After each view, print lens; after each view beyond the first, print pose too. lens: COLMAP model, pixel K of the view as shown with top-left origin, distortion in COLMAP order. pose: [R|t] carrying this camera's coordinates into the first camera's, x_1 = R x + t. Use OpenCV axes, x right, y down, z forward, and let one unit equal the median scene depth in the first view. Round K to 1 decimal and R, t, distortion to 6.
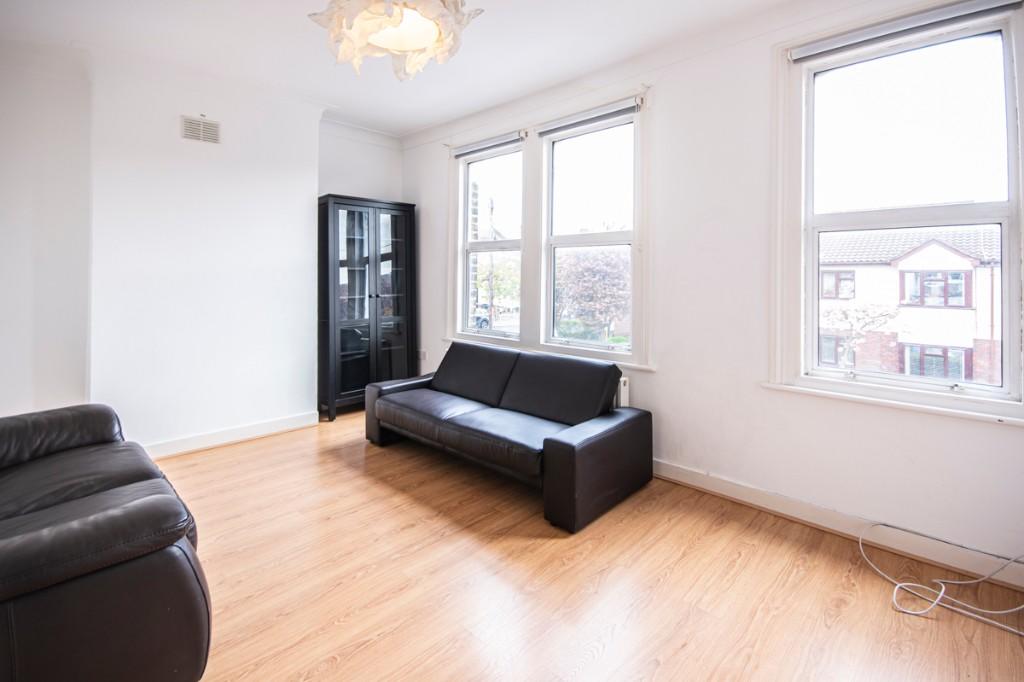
lens RADIAL K [[456.4, 0, 491.2], [0, 456.4, 281.4], [0, 0, 1]] dist [0.005245, 0.000477]
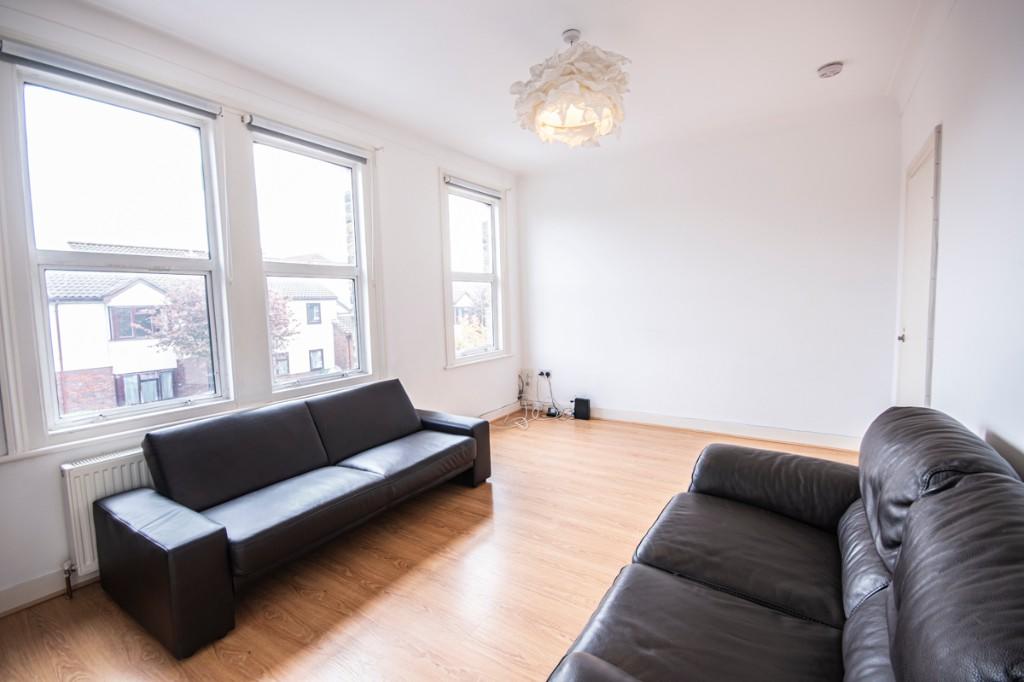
lens RADIAL K [[456.4, 0, 510.6], [0, 456.4, 335.4], [0, 0, 1]] dist [0.005245, 0.000477]
pose [[-0.191220, -0.068407, 0.979161, -0.779752], [0.035288, 0.996445, 0.076506, -0.013626], [-0.980913, 0.049182, -0.188126, 0.738927]]
